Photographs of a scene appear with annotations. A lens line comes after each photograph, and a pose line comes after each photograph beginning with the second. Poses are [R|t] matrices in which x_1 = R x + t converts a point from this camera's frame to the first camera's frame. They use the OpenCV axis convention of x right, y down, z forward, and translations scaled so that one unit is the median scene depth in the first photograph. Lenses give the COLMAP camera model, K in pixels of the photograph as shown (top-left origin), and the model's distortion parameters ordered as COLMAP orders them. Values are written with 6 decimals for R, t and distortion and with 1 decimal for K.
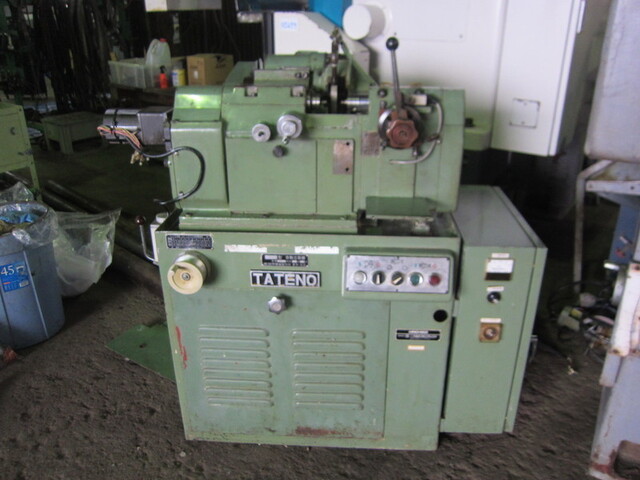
lens RADIAL K [[484.7, 0, 320.0], [0, 484.7, 240.0], [0, 0, 1]] dist [-0.085021, 0.001407]
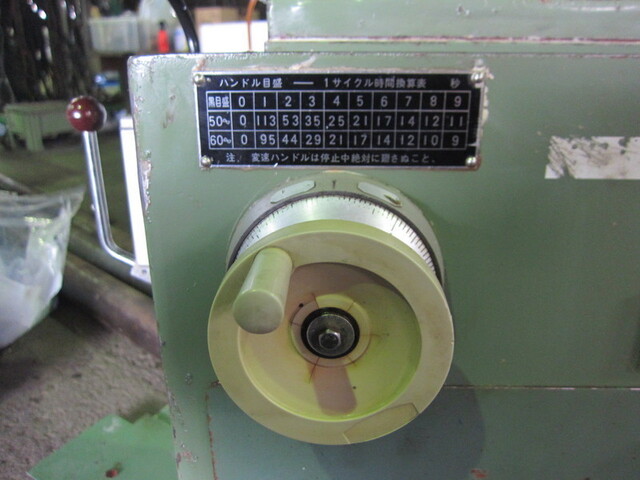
lens RADIAL K [[484.7, 0, 320.0], [0, 484.7, 240.0], [0, 0, 1]] dist [-0.085021, 0.001407]
pose [[0.999919, -0.005086, 0.011690, -0.157571], [0.005887, 0.997561, -0.069549, 0.032299], [-0.011308, 0.069612, 0.997510, 0.471816]]
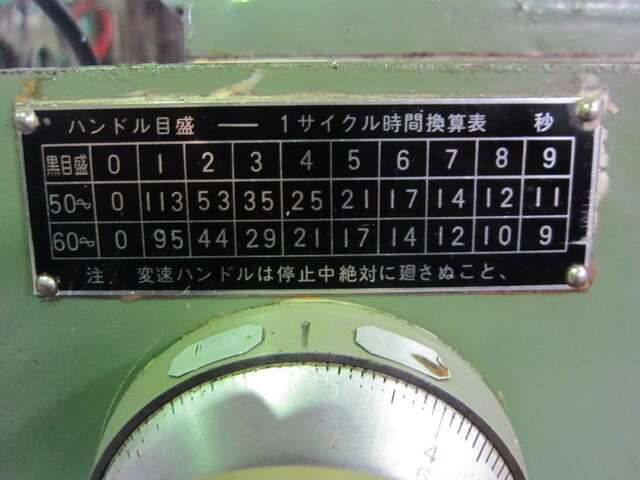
lens RADIAL K [[484.7, 0, 320.0], [0, 484.7, 240.0], [0, 0, 1]] dist [-0.085021, 0.001407]
pose [[0.997658, -0.019541, 0.065553, -0.155064], [0.034279, 0.972133, -0.231908, 0.017322], [-0.059195, 0.233612, 0.970526, 0.519082]]
